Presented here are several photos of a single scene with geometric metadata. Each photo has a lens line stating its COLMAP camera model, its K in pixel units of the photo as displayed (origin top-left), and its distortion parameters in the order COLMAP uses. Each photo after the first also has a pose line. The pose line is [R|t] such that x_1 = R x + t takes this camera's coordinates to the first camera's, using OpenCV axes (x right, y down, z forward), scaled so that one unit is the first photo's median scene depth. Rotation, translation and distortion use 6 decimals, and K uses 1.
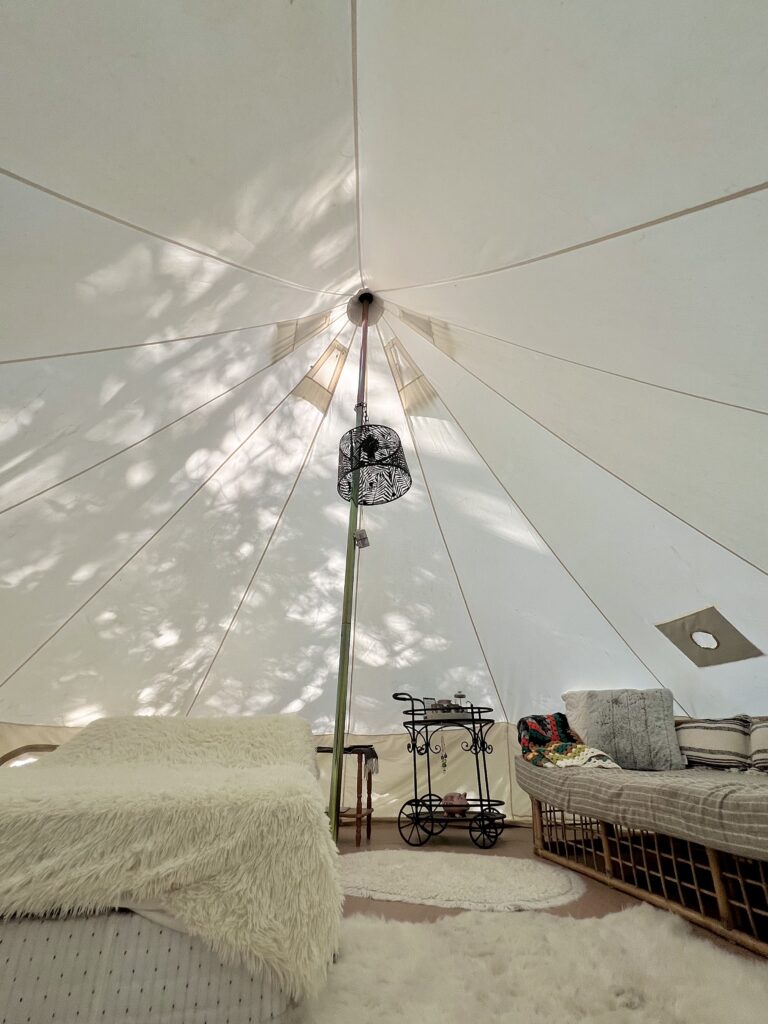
lens RADIAL K [[457.4, 0, 382.4], [0, 457.4, 486.6], [0, 0, 1]] dist [0.006790, -0.001362]
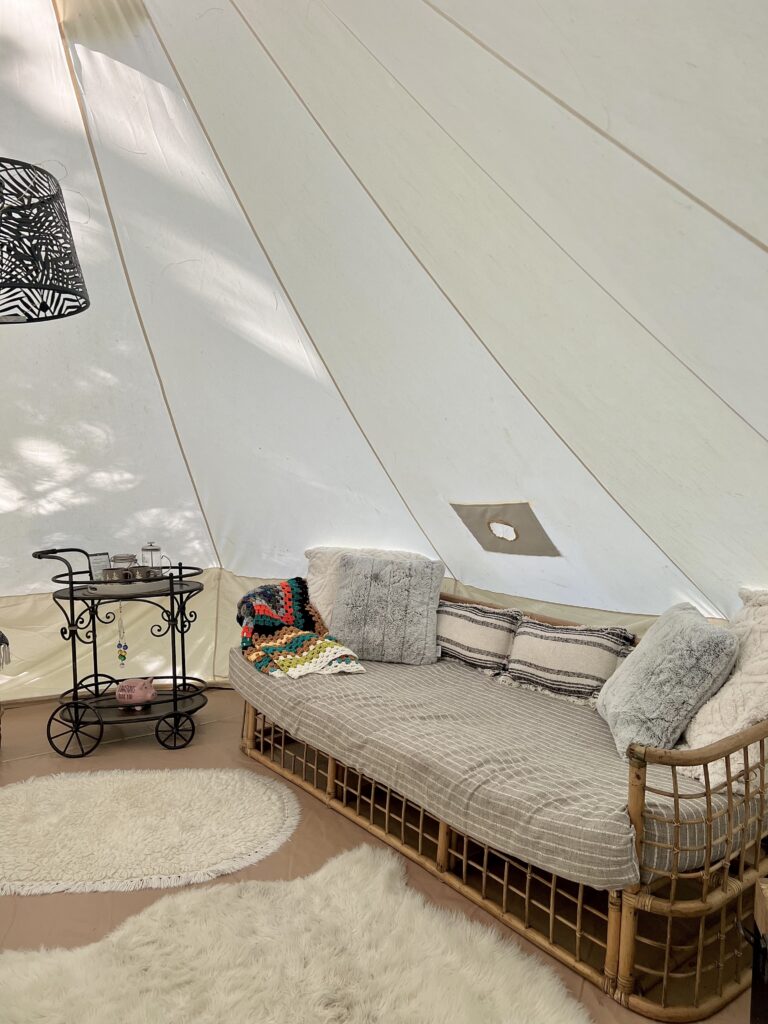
lens RADIAL K [[774.5, 0, 386.0], [0, 774.5, 520.6], [0, 0, 1]] dist [0.043718, -0.046529]
pose [[0.892871, -0.039762, 0.448554, -0.023578], [-0.219148, 0.831813, 0.509962, -0.226102], [-0.393390, -0.553630, 0.733988, 0.133146]]
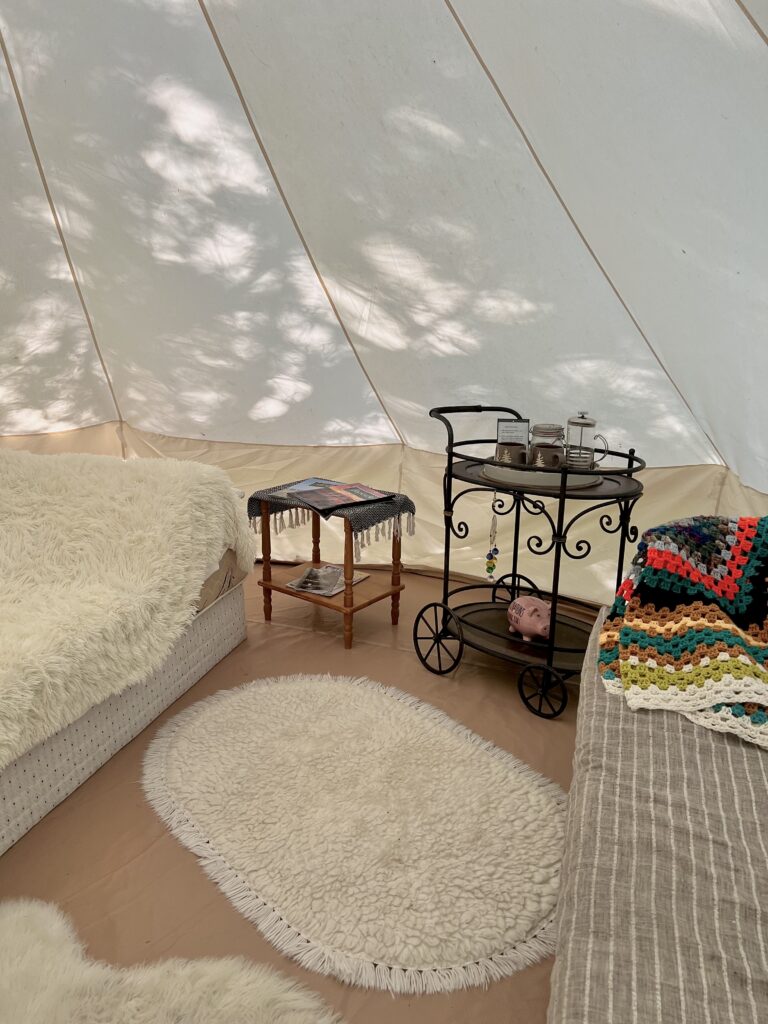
lens RADIAL K [[774.5, 0, 384.5], [0, 774.5, 522.1], [0, 0, 1]] dist [0.043718, -0.046529]
pose [[0.892824, 0.139987, -0.428099, 0.386660], [0.209187, 0.712864, 0.669377, 0.010056], [0.398880, -0.687189, 0.607179, 0.515450]]
